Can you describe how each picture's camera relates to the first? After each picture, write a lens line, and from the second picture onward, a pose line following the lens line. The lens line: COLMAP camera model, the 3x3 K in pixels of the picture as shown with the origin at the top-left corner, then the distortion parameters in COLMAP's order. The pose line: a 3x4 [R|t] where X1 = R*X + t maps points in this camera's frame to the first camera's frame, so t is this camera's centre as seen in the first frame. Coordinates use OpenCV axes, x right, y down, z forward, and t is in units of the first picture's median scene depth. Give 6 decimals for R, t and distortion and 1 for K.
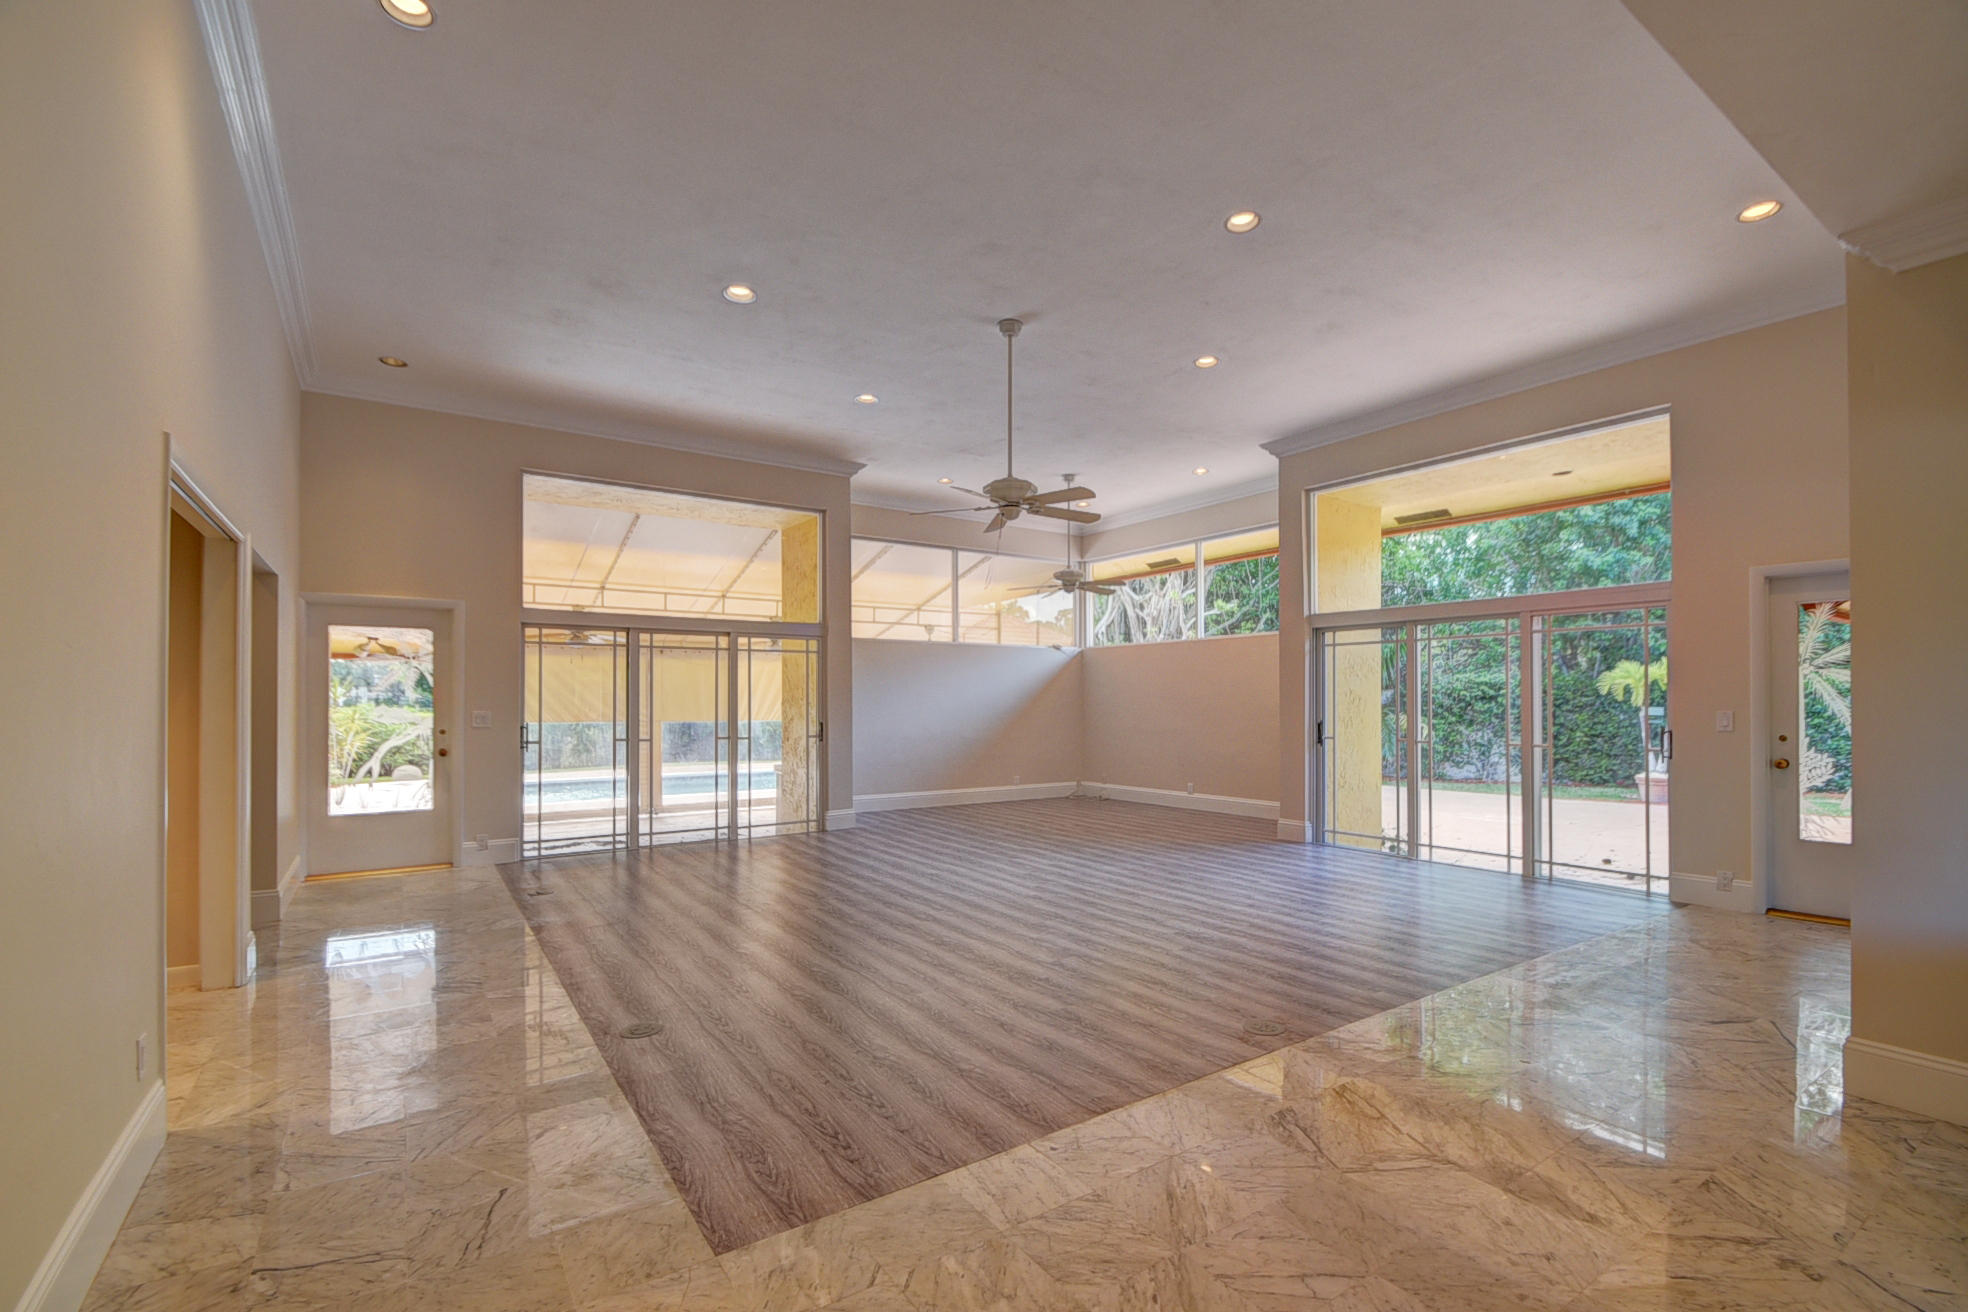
lens RADIAL K [[868.3, 0, 992.0], [0, 868.3, 700.4], [0, 0, 1]] dist [-0.005643, -0.005044]
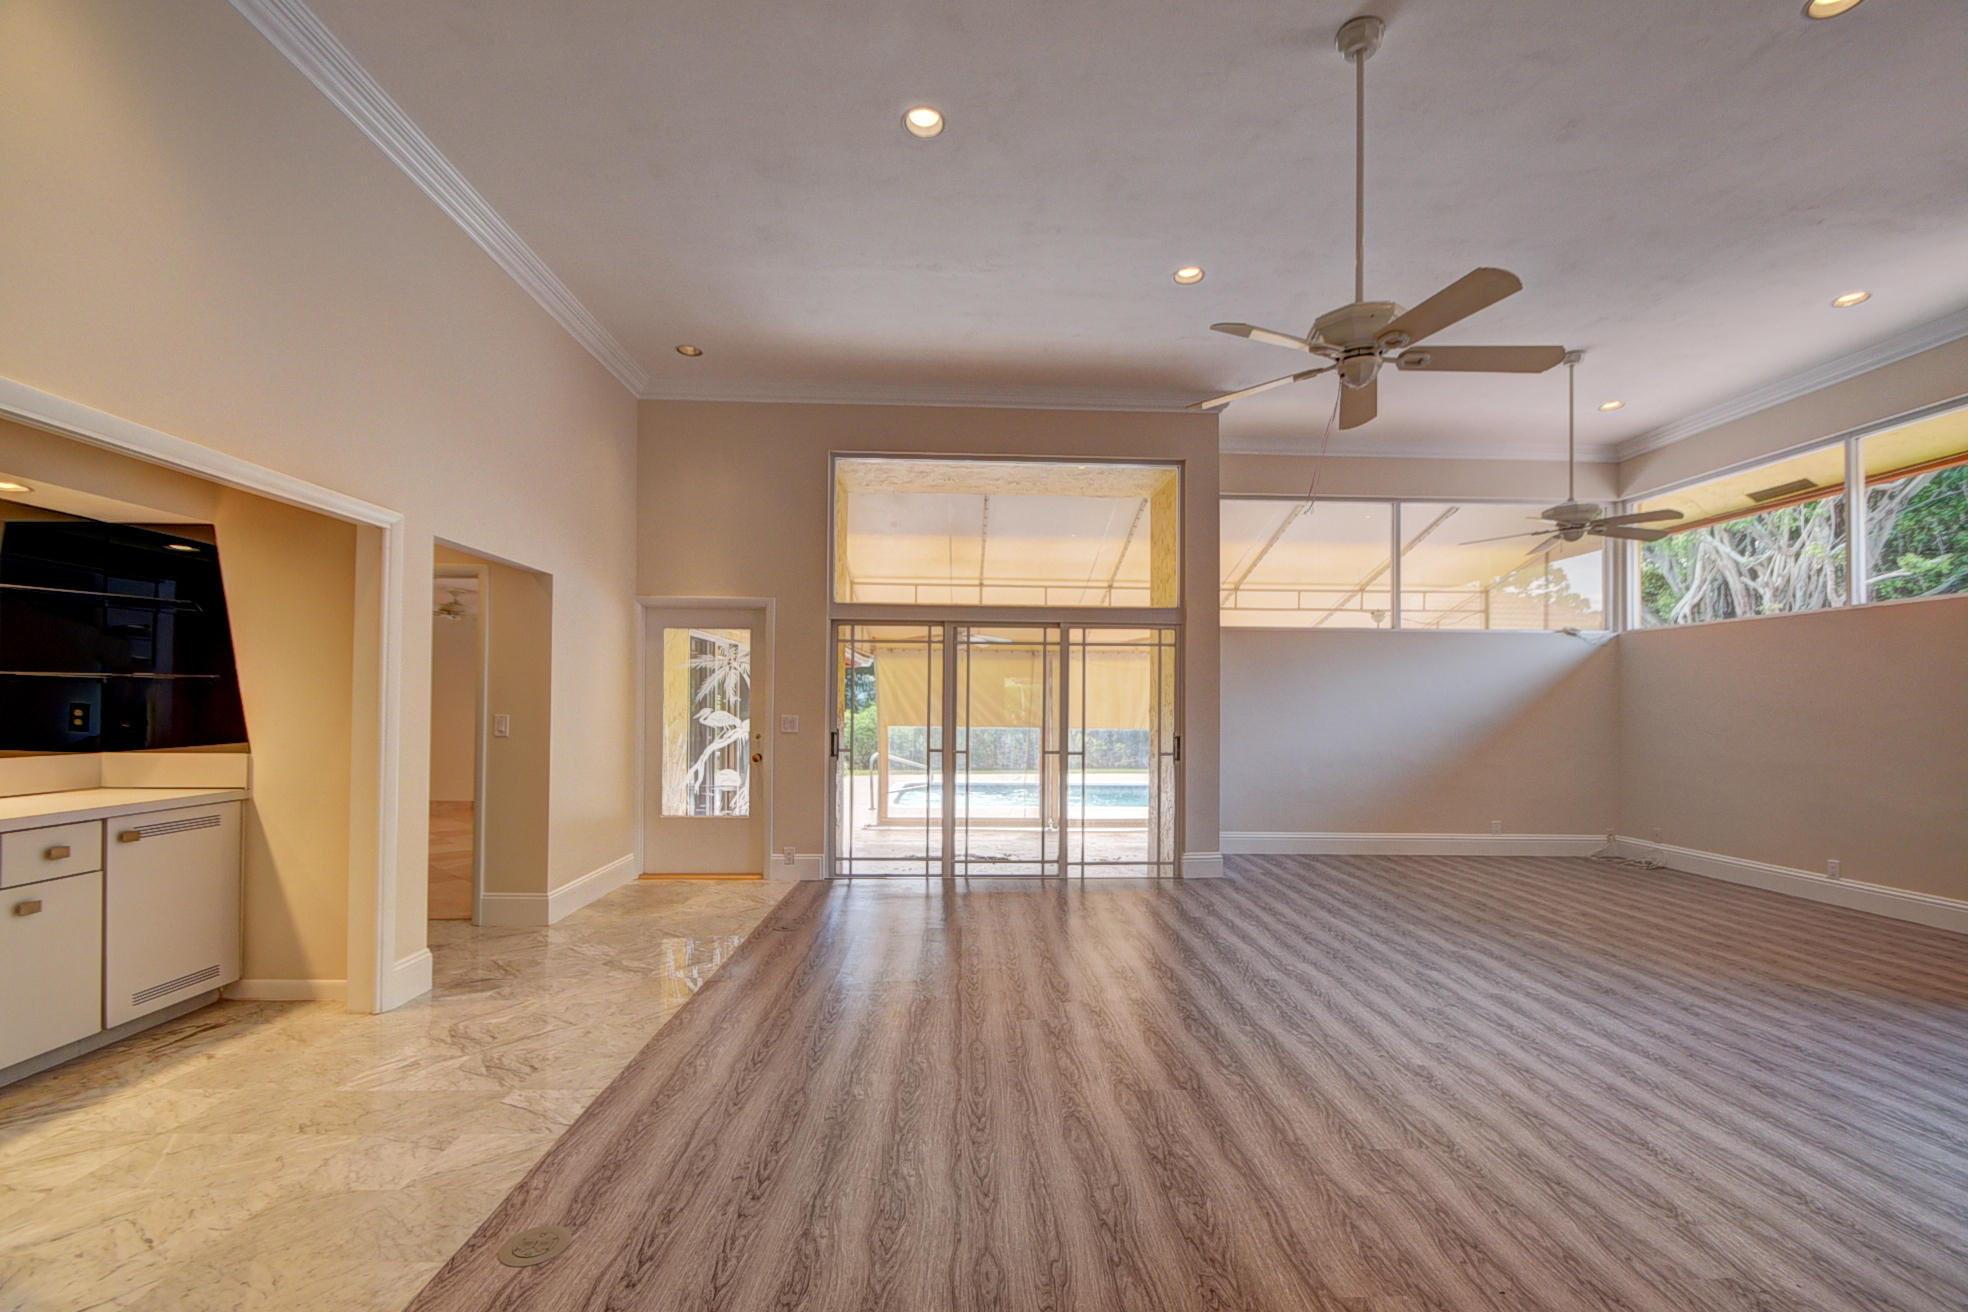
lens RADIAL K [[868.3, 0, 985.5], [0, 868.3, 695.3], [0, 0, 1]] dist [-0.005643, -0.005044]
pose [[0.841367, 0.003738, -0.540452, 0.085533], [-0.010081, 0.999911, -0.008779, -0.002496], [0.540371, 0.012835, 0.841329, 0.295266]]
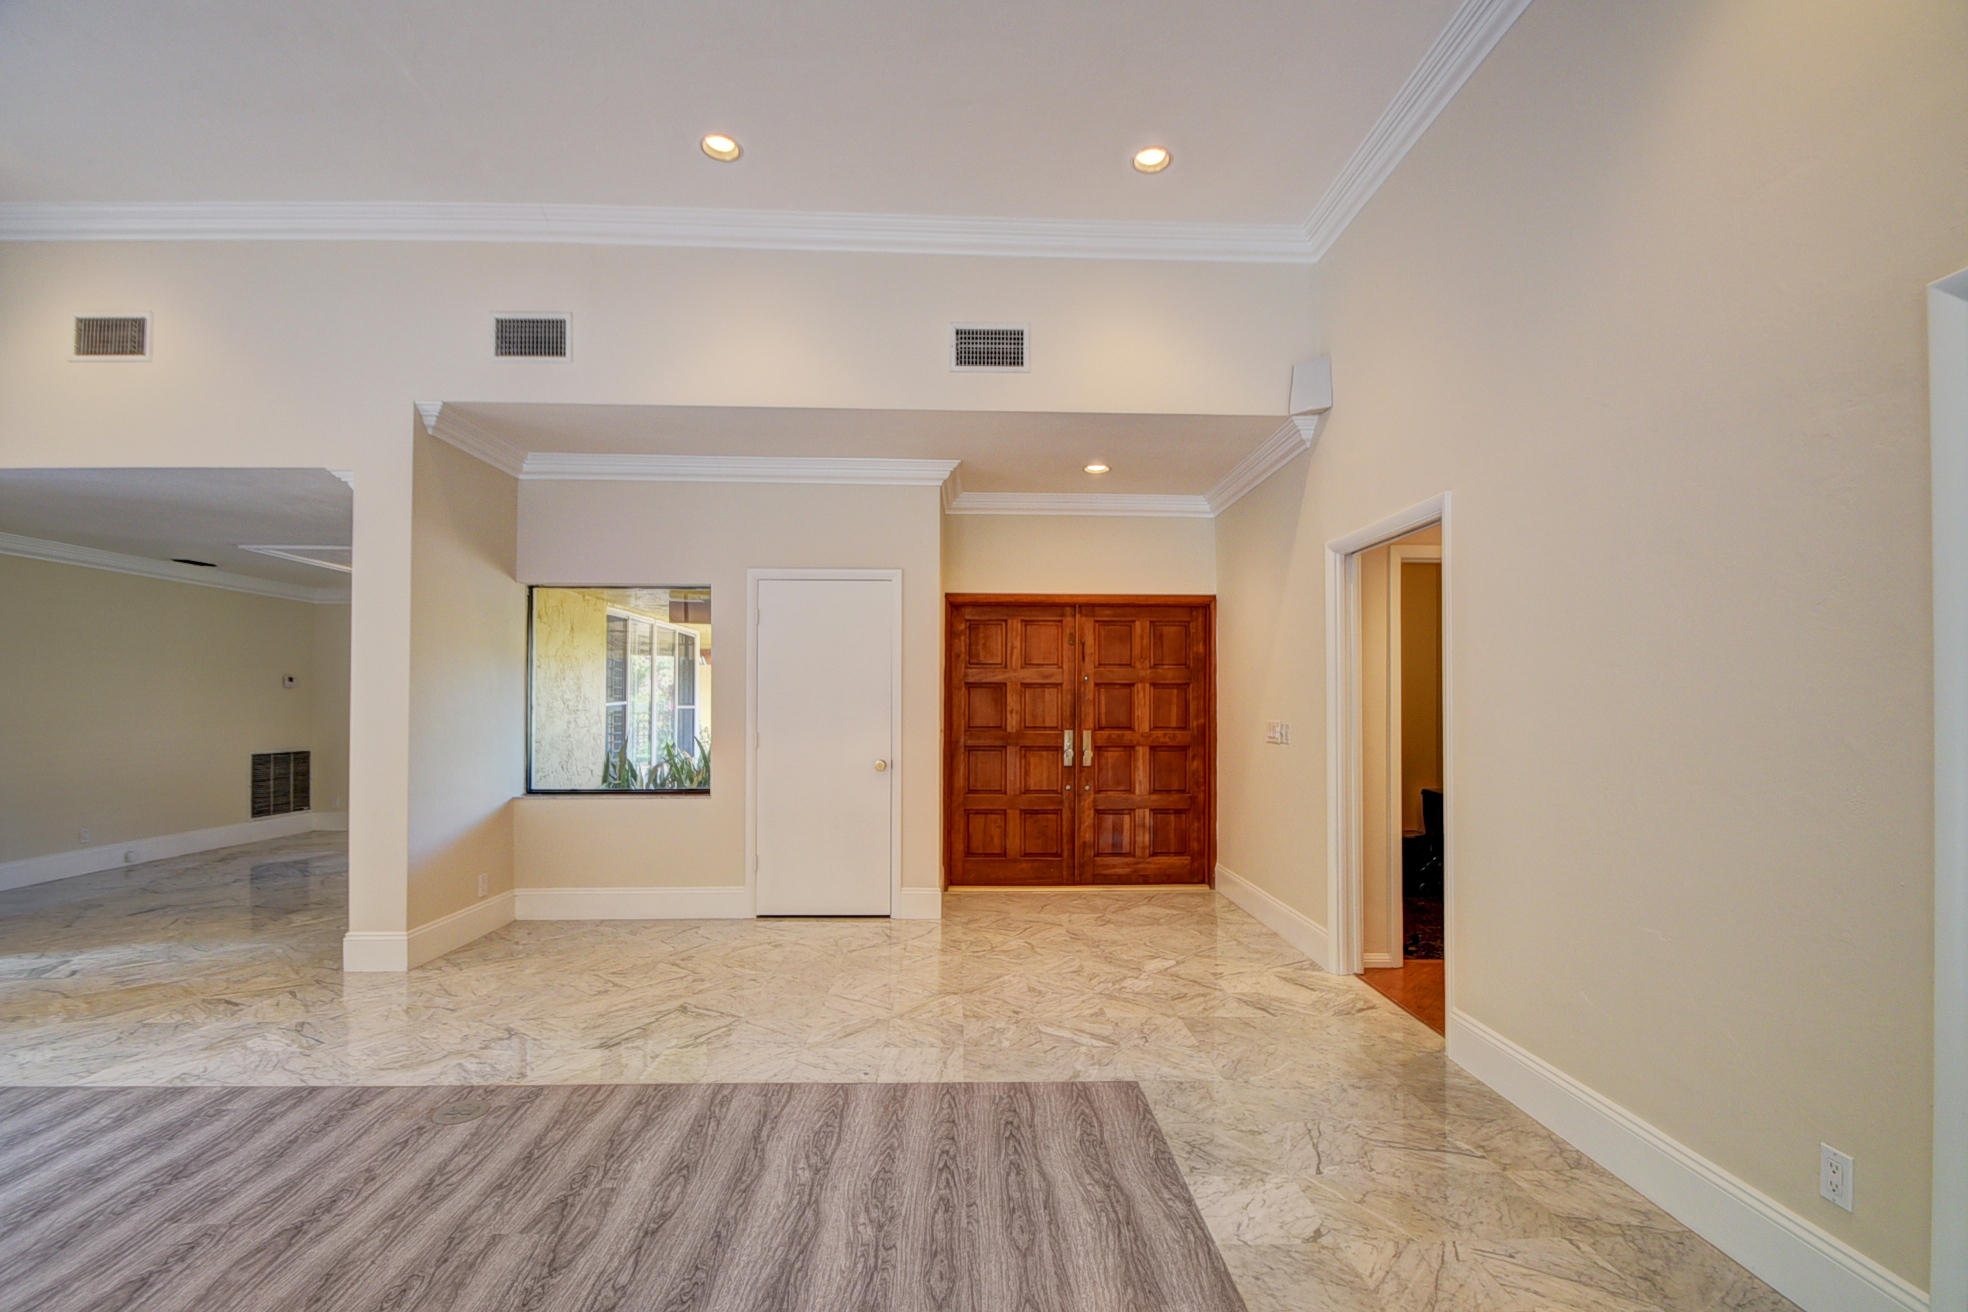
lens RADIAL K [[868.3, 0, 984.1], [0, 868.3, 669.9], [0, 0, 1]] dist [-0.005643, -0.005044]
pose [[-0.845305, 0.022252, 0.533820, -0.240717], [0.001024, 0.999198, -0.040030, -0.000200], [-0.534282, -0.033291, -0.844650, 0.643425]]
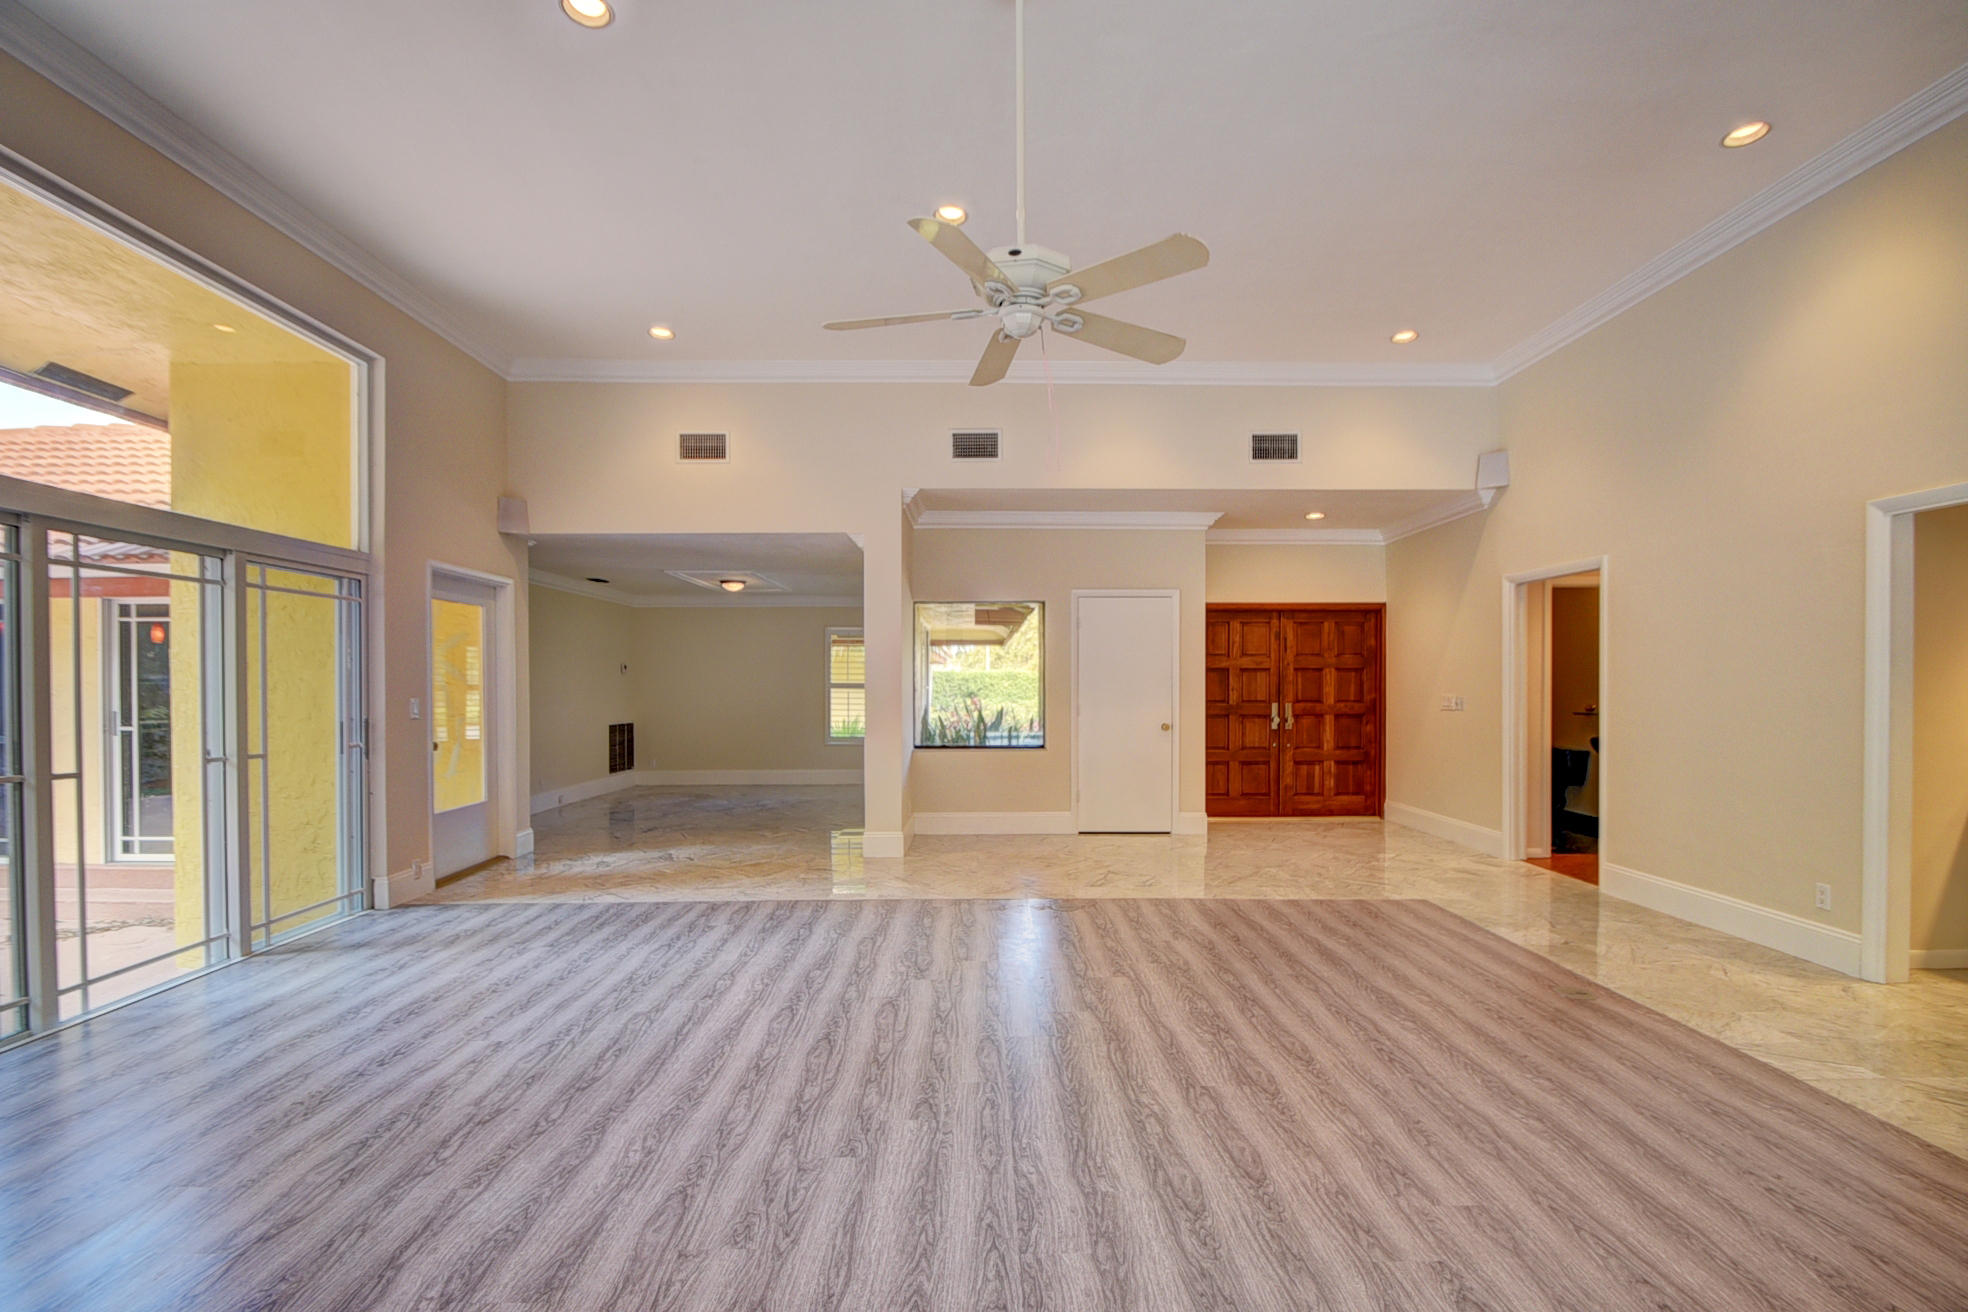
lens RADIAL K [[868.3, 0, 979.9], [0, 868.3, 670.4], [0, 0, 1]] dist [-0.005643, -0.005044]
pose [[-0.826915, 0.012386, 0.562190, -0.181563], [0.004283, 0.999867, -0.015727, -0.001839], [-0.562310, -0.010597, -0.826858, 1.038200]]
